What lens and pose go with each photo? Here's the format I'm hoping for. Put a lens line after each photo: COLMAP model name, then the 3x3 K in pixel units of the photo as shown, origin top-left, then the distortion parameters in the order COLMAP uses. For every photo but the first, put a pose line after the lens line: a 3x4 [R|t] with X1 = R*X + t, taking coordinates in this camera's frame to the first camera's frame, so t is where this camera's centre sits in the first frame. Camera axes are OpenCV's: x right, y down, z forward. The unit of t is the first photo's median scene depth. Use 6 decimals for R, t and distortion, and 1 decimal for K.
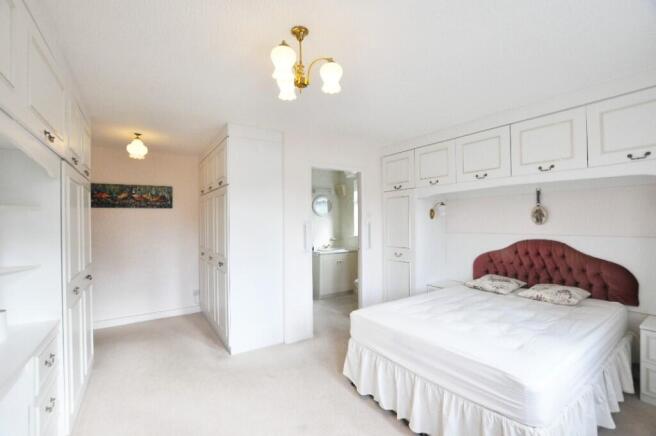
lens RADIAL K [[268.7, 0, 328.0], [0, 268.7, 218.0], [0, 0, 1]] dist [0.000035, -0.000005]
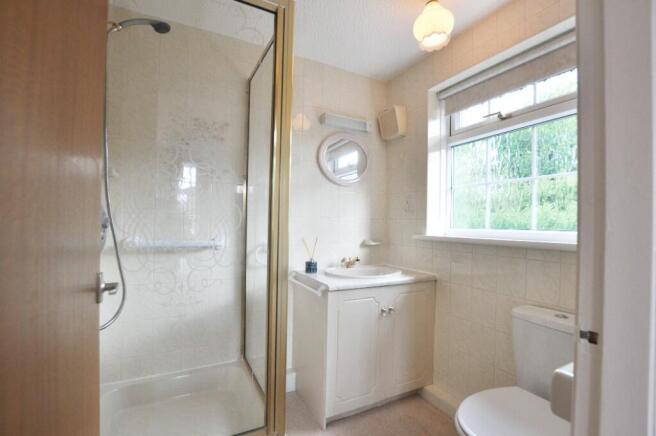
lens RADIAL K [[297.5, 0, 328.0], [0, 297.5, 218.0], [0, 0, 1]] dist [-0.000415, -0.000125]
pose [[0.991061, 0.021039, -0.131741, 0.015748], [-0.023463, 0.999582, -0.016873, 0.051069], [0.131331, 0.019814, 0.991141, 0.570890]]
